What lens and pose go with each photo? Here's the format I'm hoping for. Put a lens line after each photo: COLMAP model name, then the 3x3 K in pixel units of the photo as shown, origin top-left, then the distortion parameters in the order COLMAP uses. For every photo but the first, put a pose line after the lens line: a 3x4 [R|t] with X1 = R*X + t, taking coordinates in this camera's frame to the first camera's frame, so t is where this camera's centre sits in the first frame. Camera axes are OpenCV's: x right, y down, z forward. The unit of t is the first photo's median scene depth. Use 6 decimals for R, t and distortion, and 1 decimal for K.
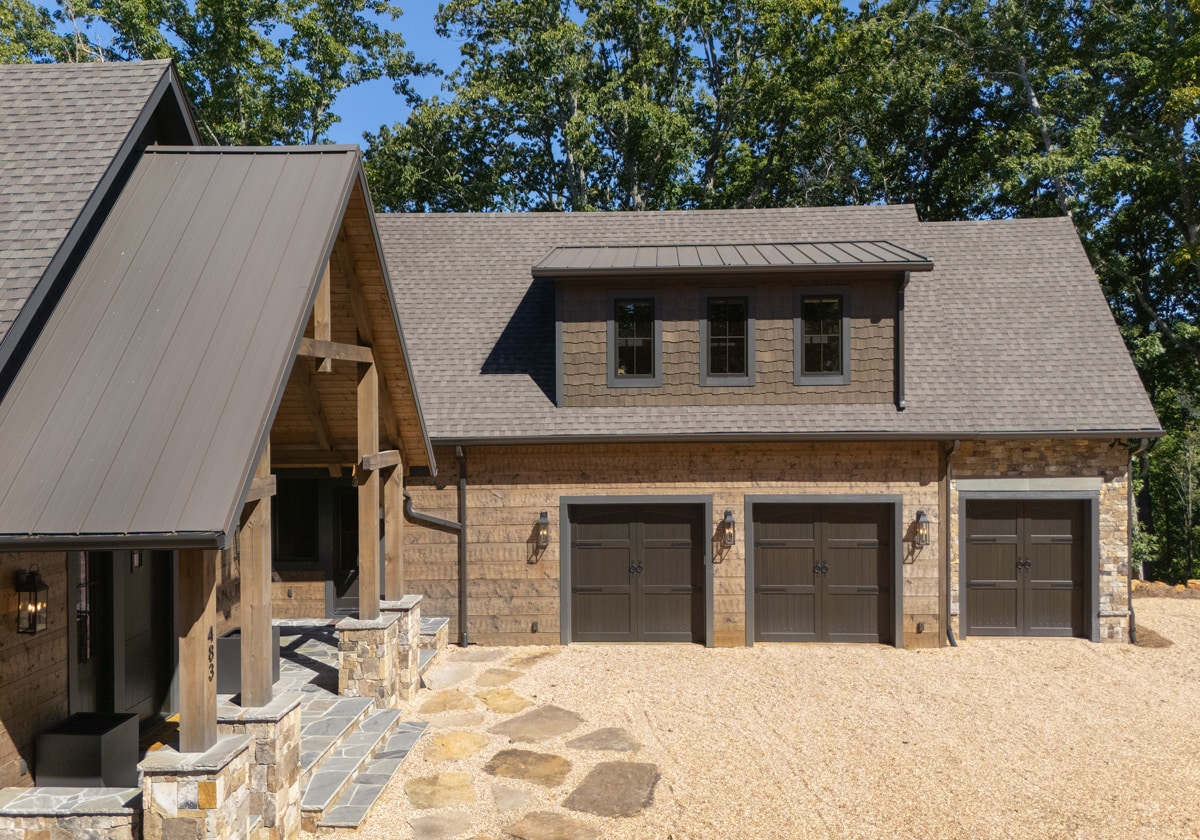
lens RADIAL K [[846.9, 0, 598.1], [0, 846.9, 425.1], [0, 0, 1]] dist [0.053529, -0.013725]
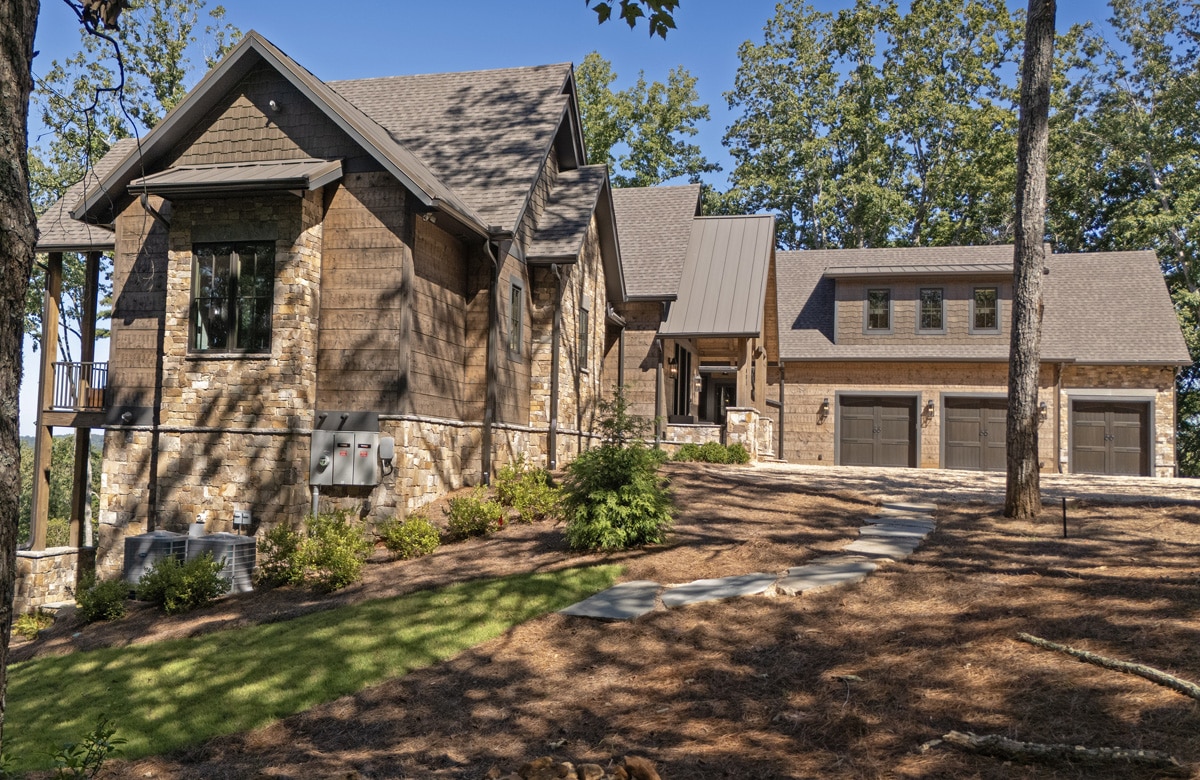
lens RADIAL K [[814.1, 0, 591.1], [0, 814.1, 382.6], [0, 0, 1]] dist [0.021621, -0.000186]
pose [[0.971132, 0.032667, -0.236294, -0.074164], [-0.060552, 0.991892, -0.111733, 0.155426], [0.230728, 0.122816, 0.965236, -0.457828]]
